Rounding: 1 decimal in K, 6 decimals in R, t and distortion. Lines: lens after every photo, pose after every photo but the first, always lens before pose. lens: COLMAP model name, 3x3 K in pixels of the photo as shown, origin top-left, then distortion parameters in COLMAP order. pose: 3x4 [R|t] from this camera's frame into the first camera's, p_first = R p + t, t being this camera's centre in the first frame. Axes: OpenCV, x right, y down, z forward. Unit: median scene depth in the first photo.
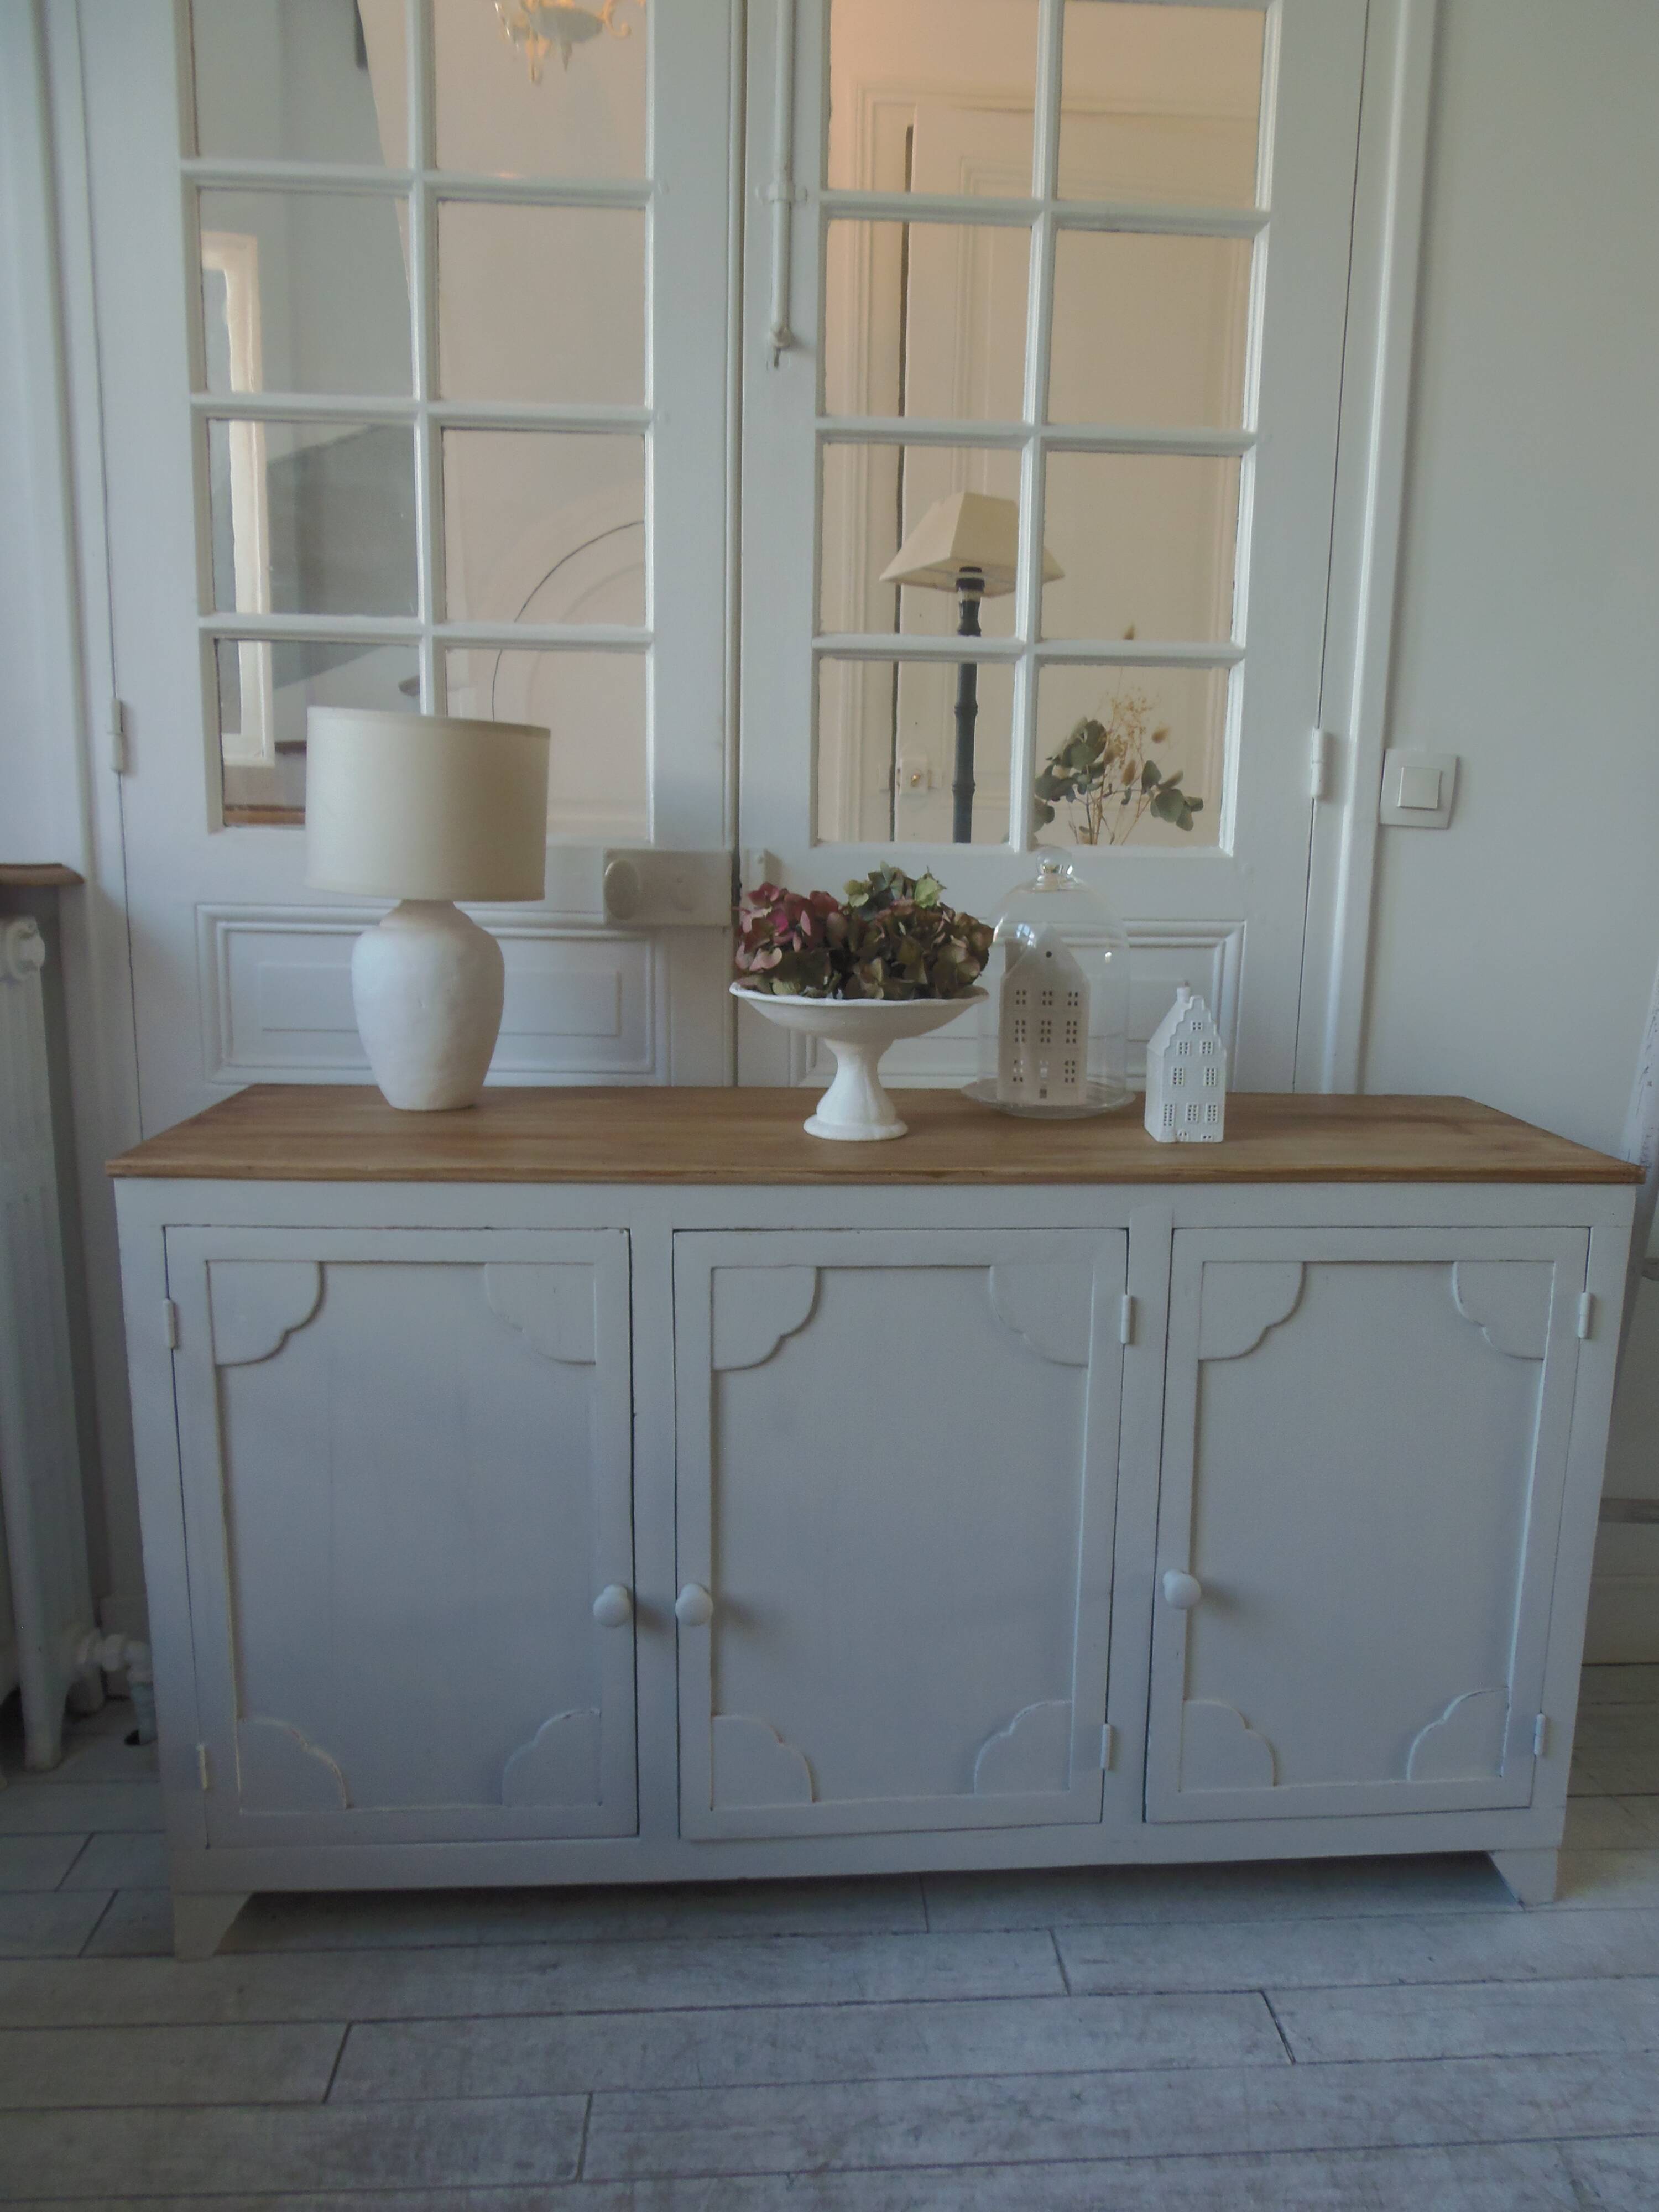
lens RADIAL K [[1603.9, 0, 871.1], [0, 1603.9, 1134.4], [0, 0, 1]] dist [-0.010017, -0.006953]
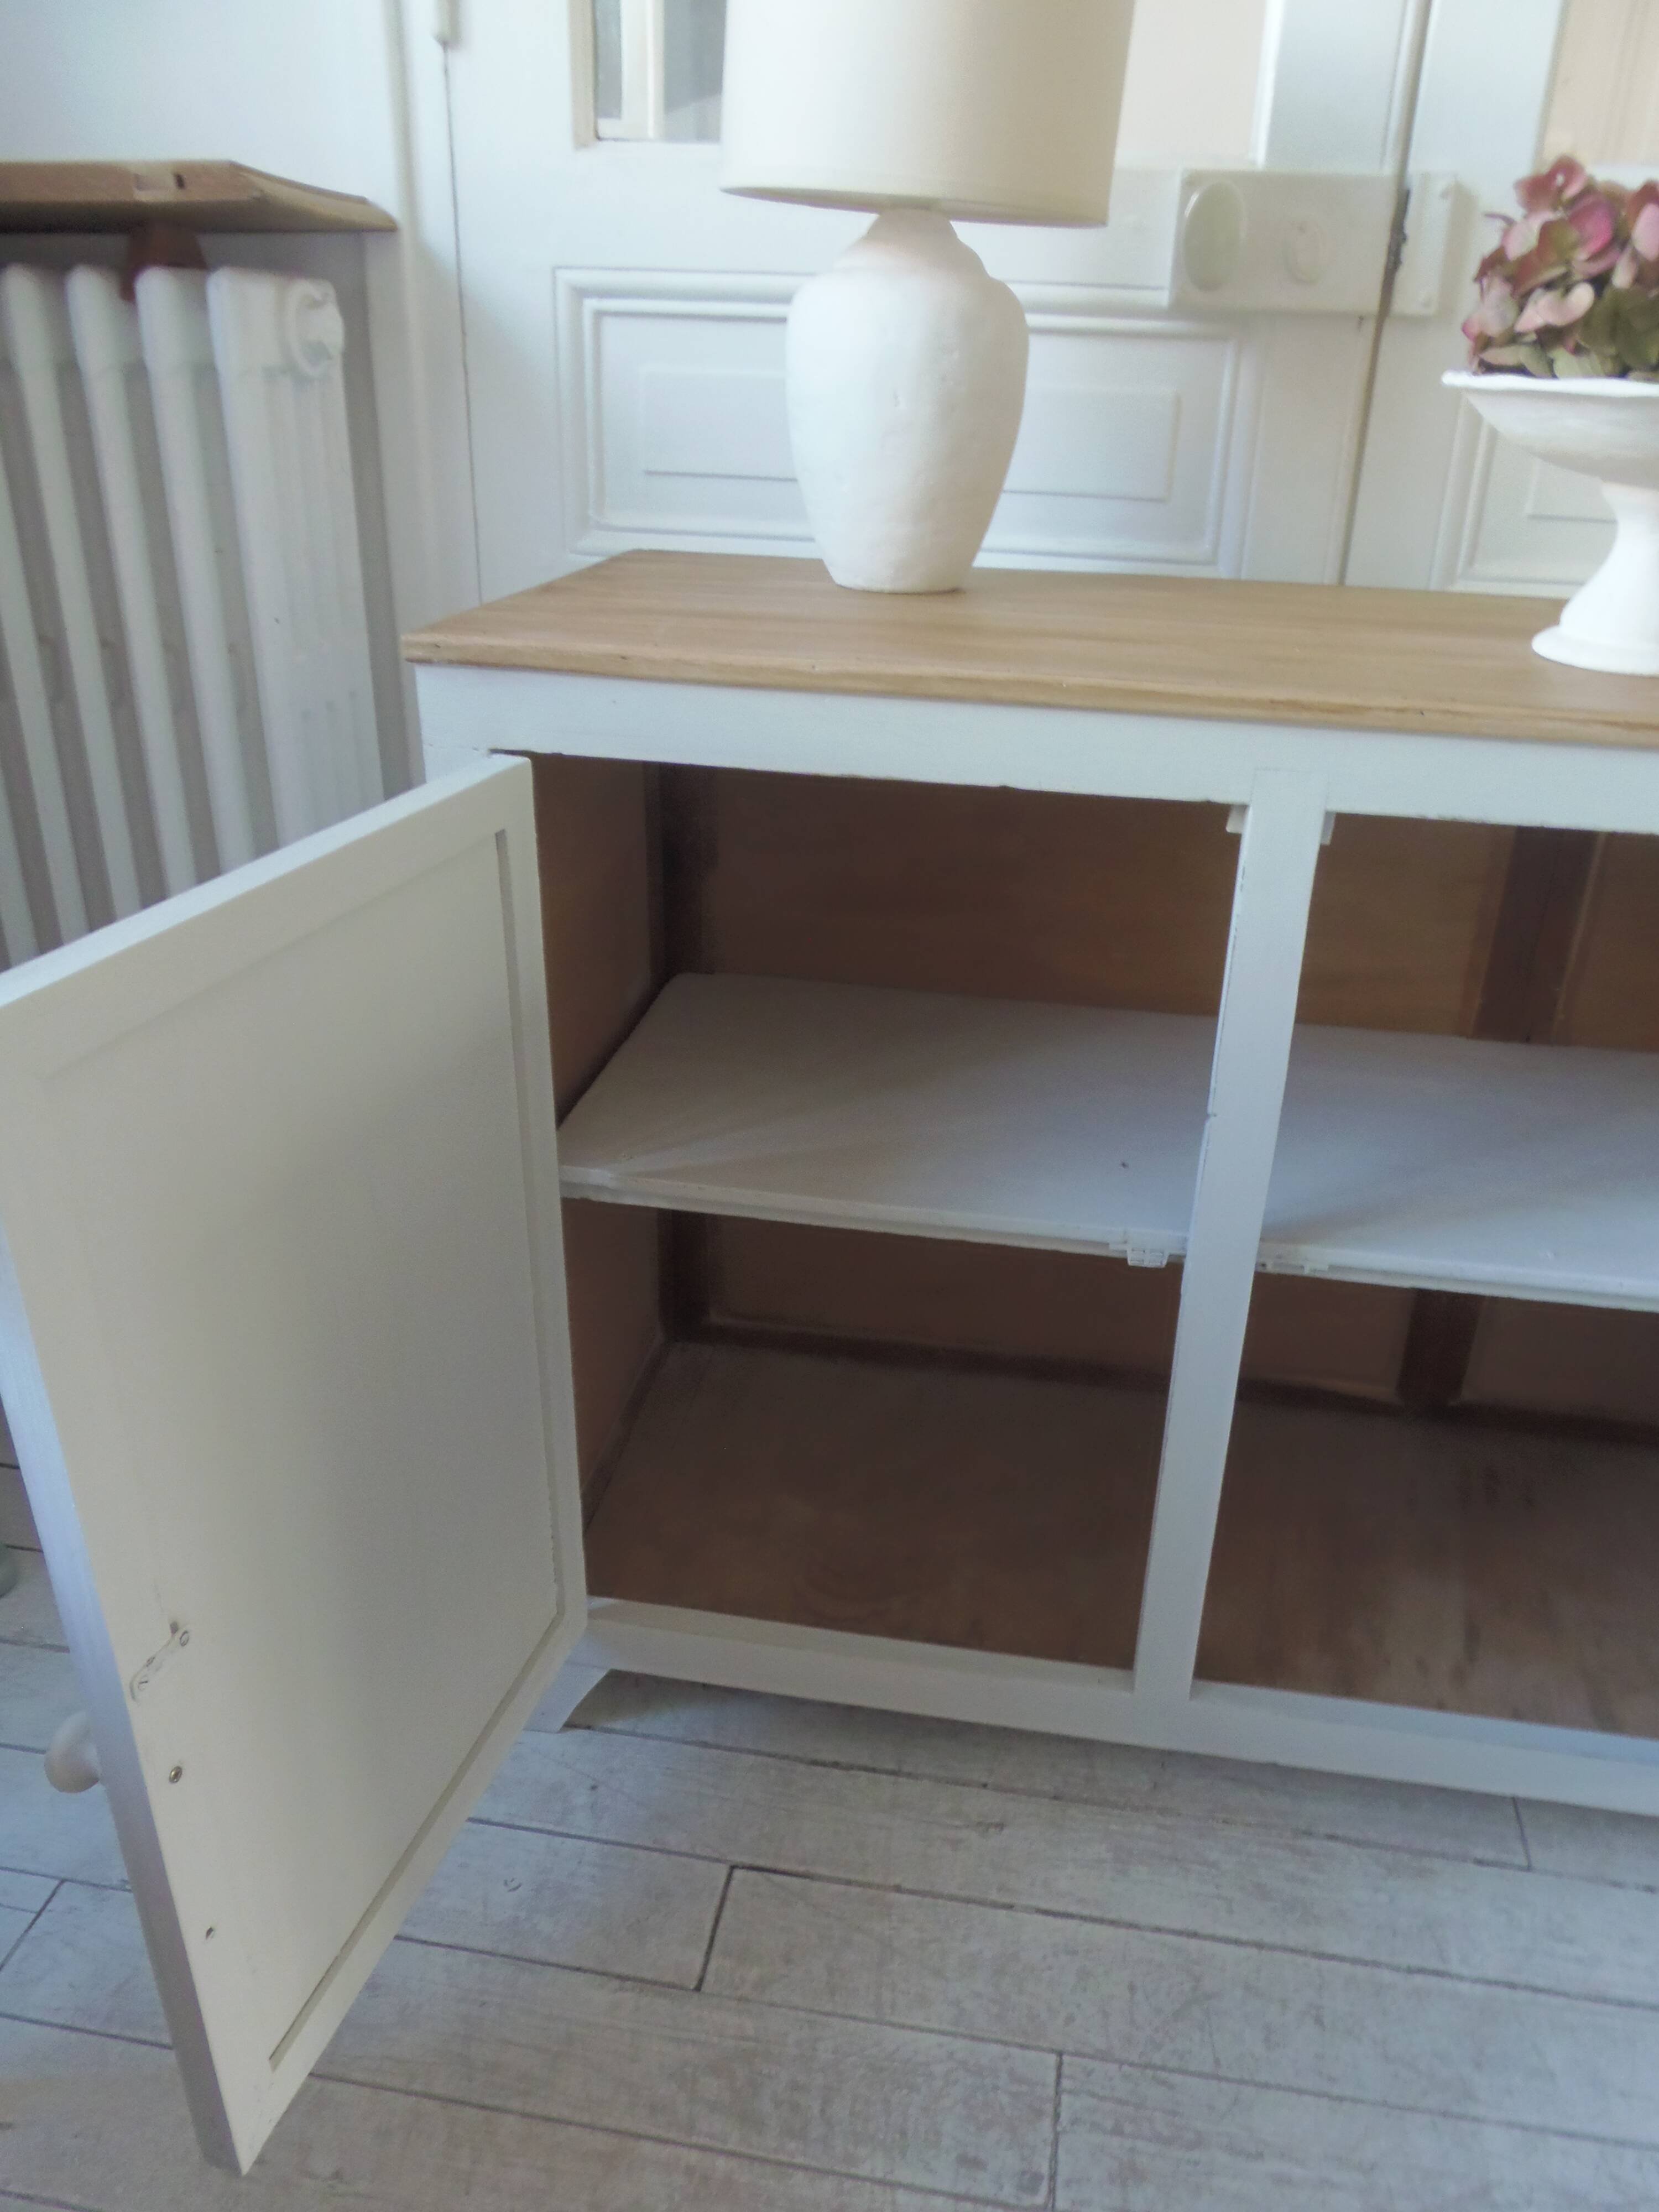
lens RADIAL K [[1603.9, 0, 863.3], [0, 1603.9, 1132.6], [0, 0, 1]] dist [-0.010017, -0.006953]
pose [[0.972949, 0.110216, -0.203033, -0.149900], [-0.054374, 0.963419, 0.262426, 0.027322], [0.224530, -0.244288, 0.943350, 0.385049]]
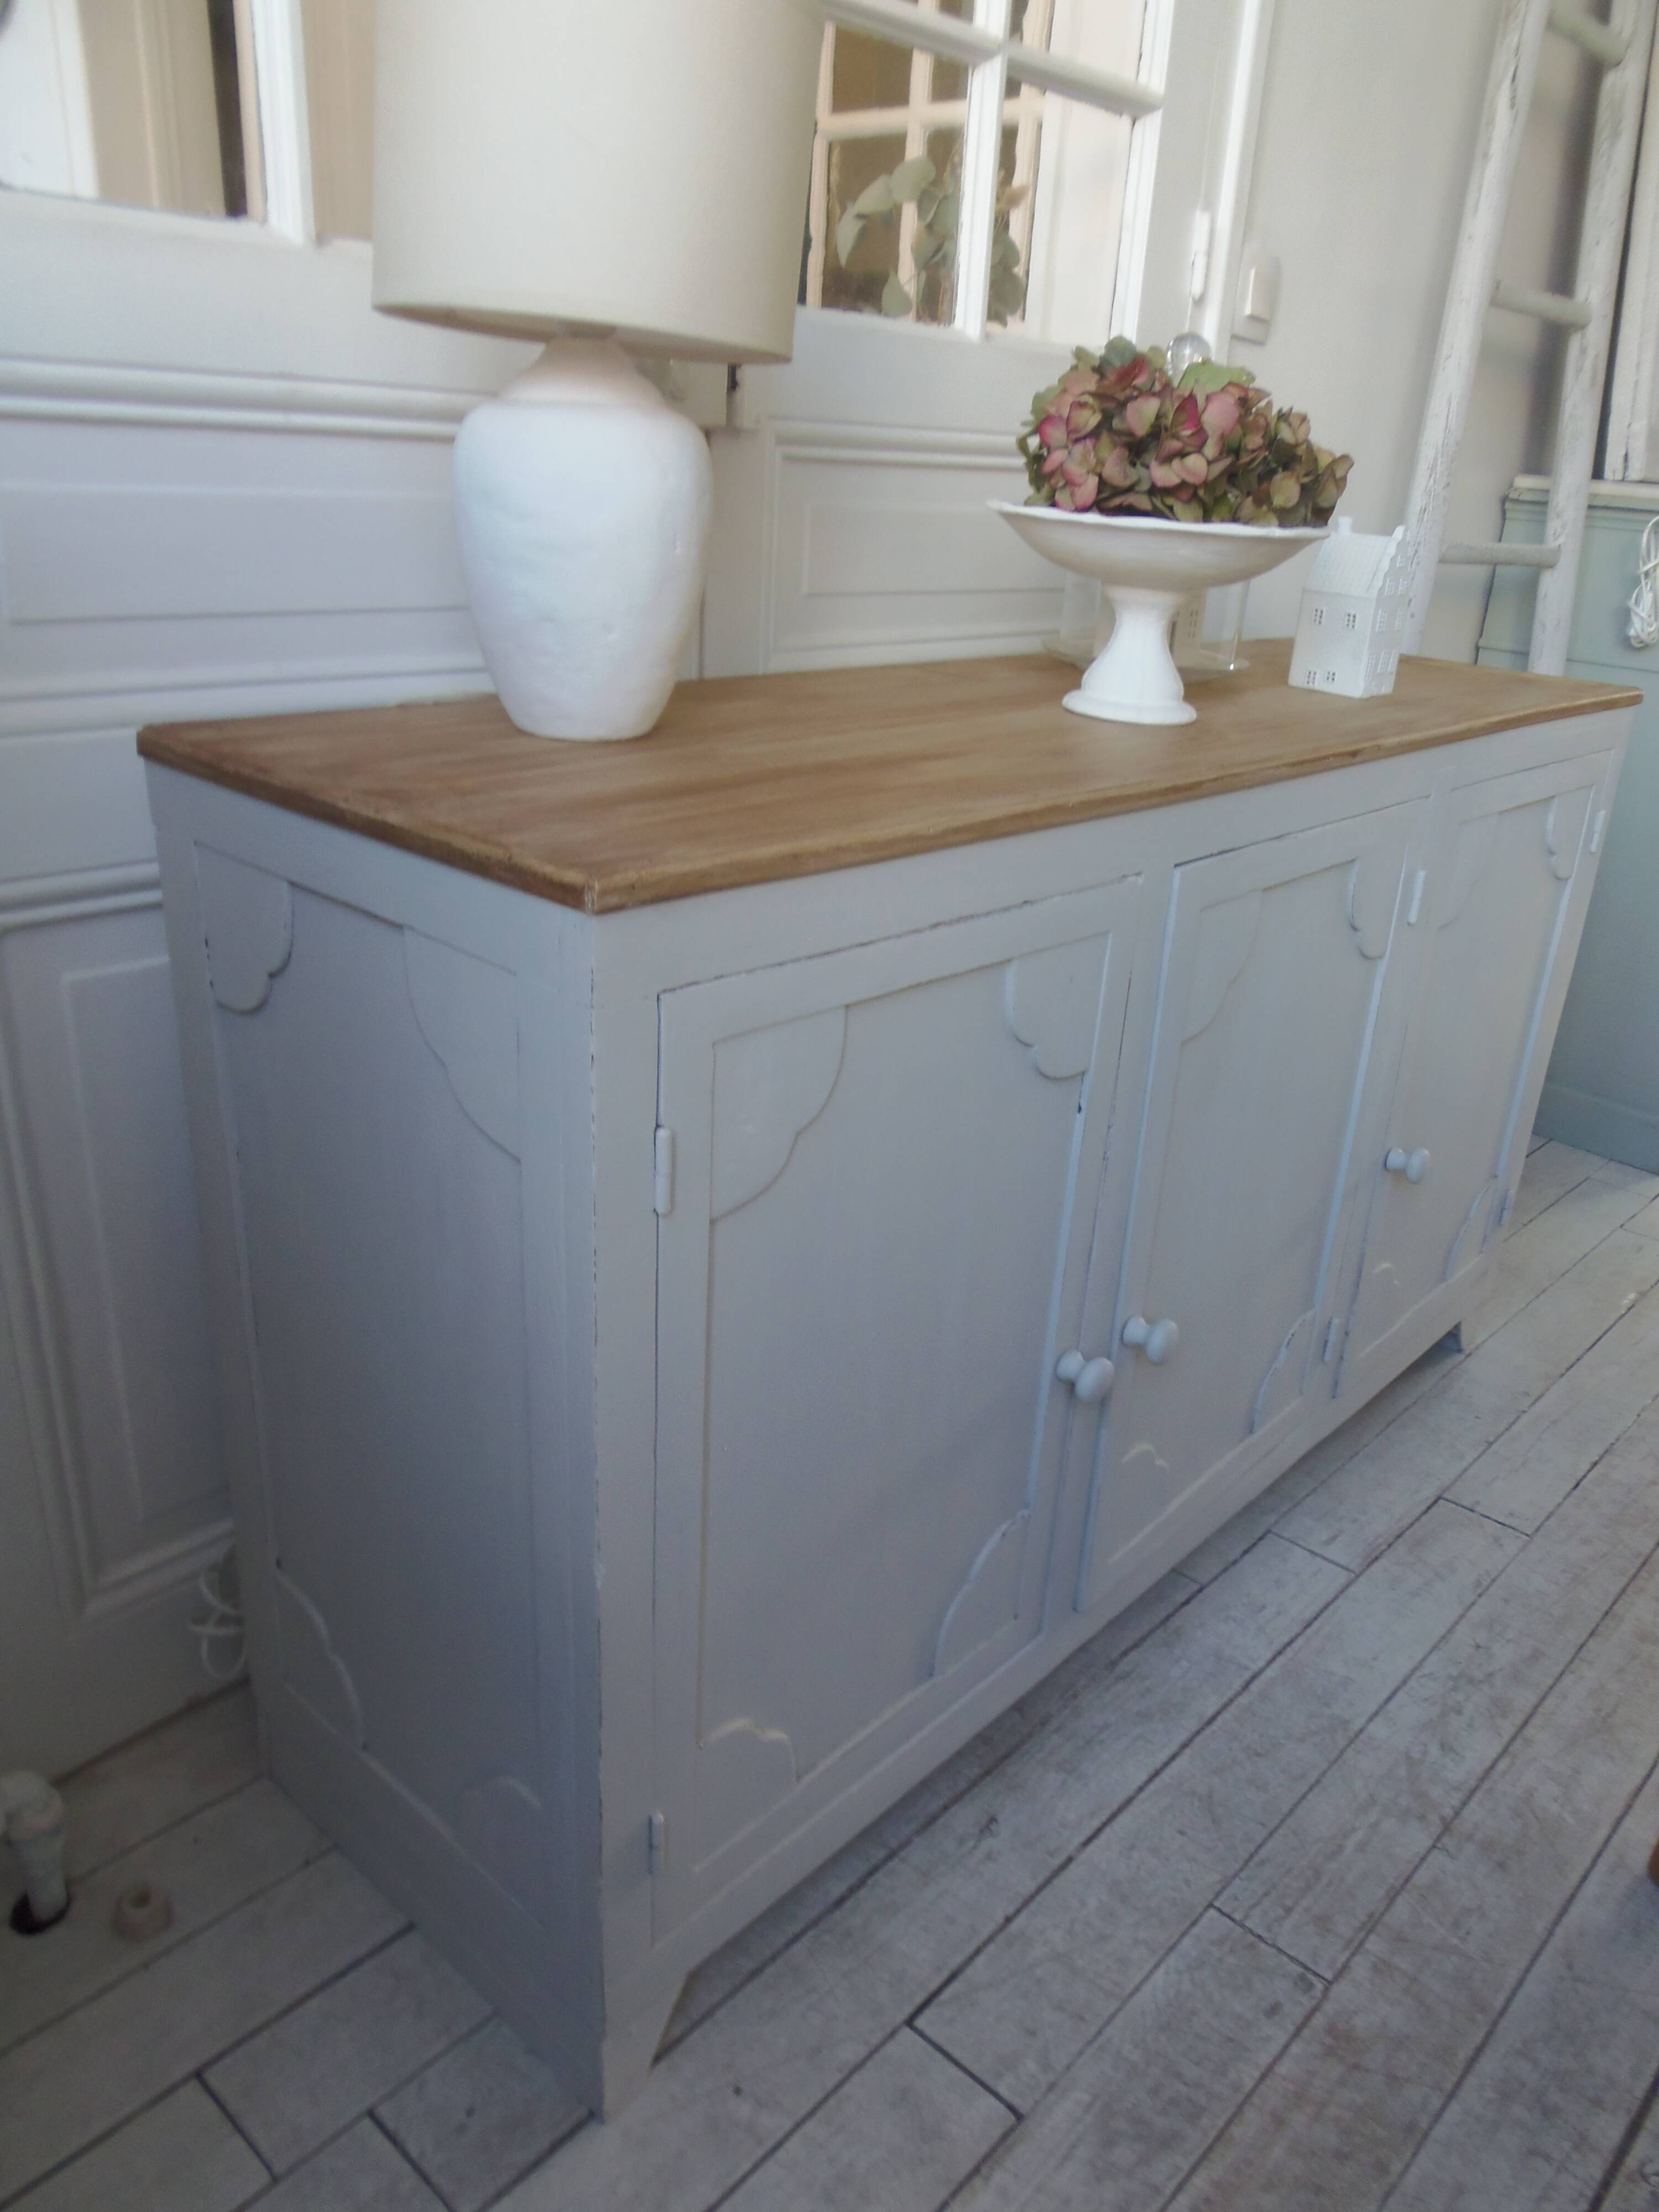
lens RADIAL K [[1603.9, 0, 861.1], [0, 1603.9, 1141.2], [0, 0, 1]] dist [-0.010017, -0.006953]
pose [[0.719997, -0.251584, 0.646769, -0.698597], [0.080246, 0.955904, 0.282502, -0.035973], [-0.689322, -0.151500, 0.708437, 0.547175]]
